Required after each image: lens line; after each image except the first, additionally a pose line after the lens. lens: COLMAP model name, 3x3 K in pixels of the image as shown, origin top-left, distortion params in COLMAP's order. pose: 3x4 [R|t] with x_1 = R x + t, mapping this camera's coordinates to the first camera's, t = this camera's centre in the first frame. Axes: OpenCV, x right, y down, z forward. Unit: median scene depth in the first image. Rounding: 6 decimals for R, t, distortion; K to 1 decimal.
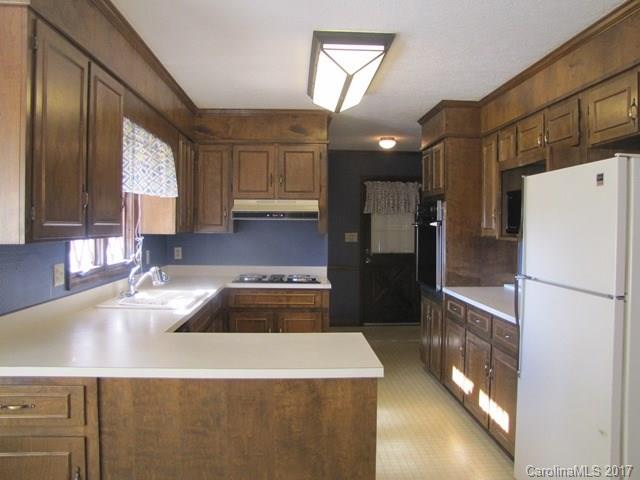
lens RADIAL K [[552.6, 0, 318.8], [0, 552.6, 233.3], [0, 0, 1]] dist [-0.117338, 0.056761]
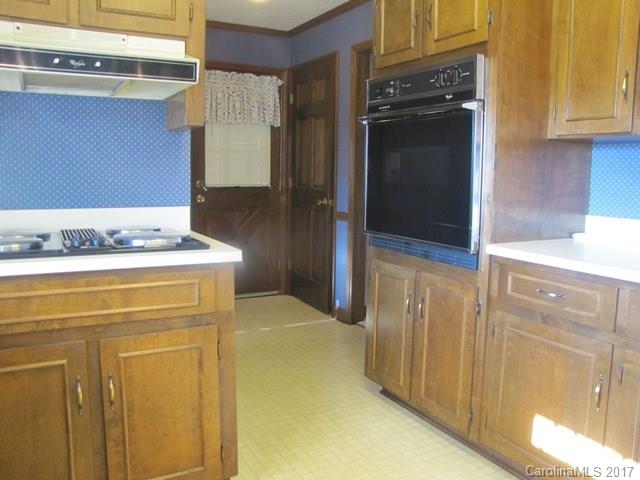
lens RADIAL K [[552.6, 0, 333.8], [0, 552.6, 228.4], [0, 0, 1]] dist [-0.117338, 0.056761]
pose [[0.893542, -0.040168, 0.447180, -0.090137], [-0.001815, 0.995659, 0.093062, 0.040134], [-0.448977, -0.083966, 0.889590, 0.619119]]
